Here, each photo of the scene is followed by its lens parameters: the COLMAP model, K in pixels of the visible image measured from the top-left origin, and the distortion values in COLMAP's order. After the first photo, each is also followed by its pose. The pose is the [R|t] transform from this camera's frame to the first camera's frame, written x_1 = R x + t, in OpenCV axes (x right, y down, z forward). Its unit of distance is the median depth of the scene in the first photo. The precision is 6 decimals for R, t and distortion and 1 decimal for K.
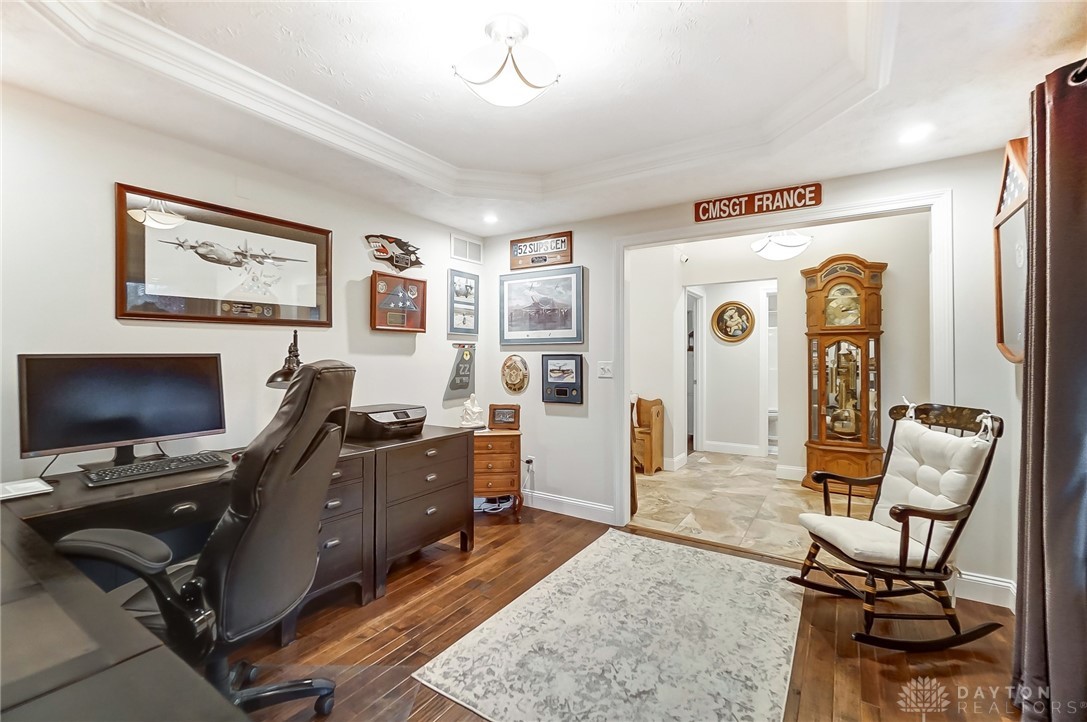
lens RADIAL K [[471.1, 0, 542.4], [0, 471.1, 361.1], [0, 0, 1]] dist [-0.007161, 0.000560]
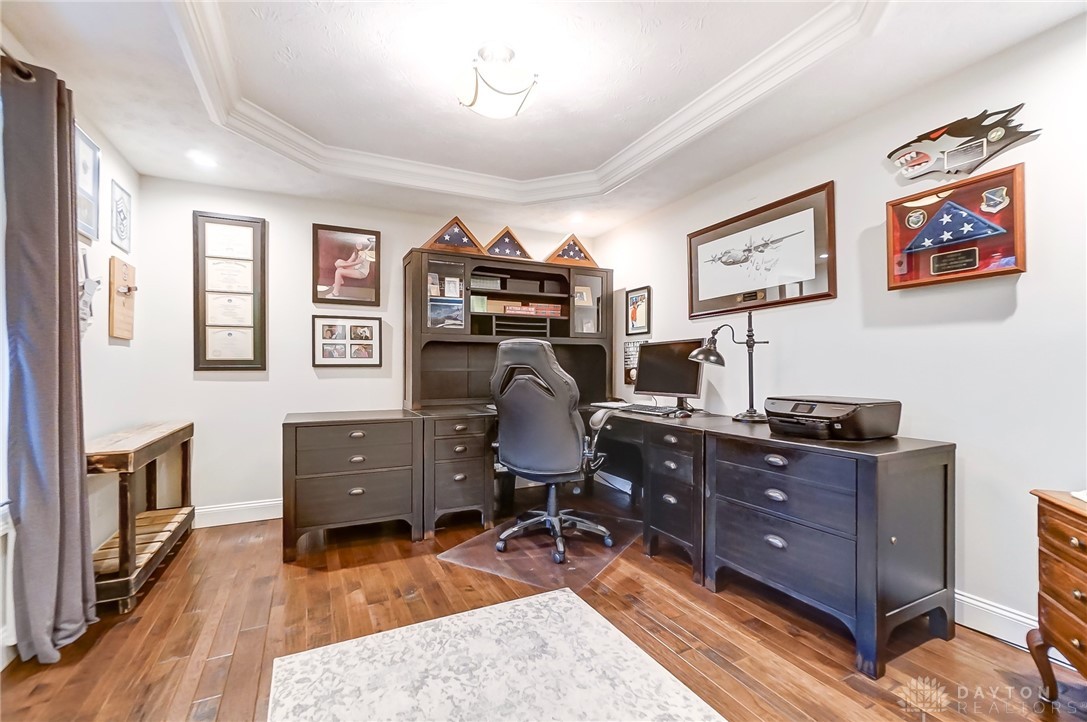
lens RADIAL K [[471.1, 0, 542.4], [0, 471.1, 361.1], [0, 0, 1]] dist [-0.007161, 0.000560]
pose [[-0.509797, -0.006414, -0.860271, 0.629764], [0.000439, 0.999970, -0.007715, 0.055626], [0.860295, -0.004311, -0.509779, 1.190402]]
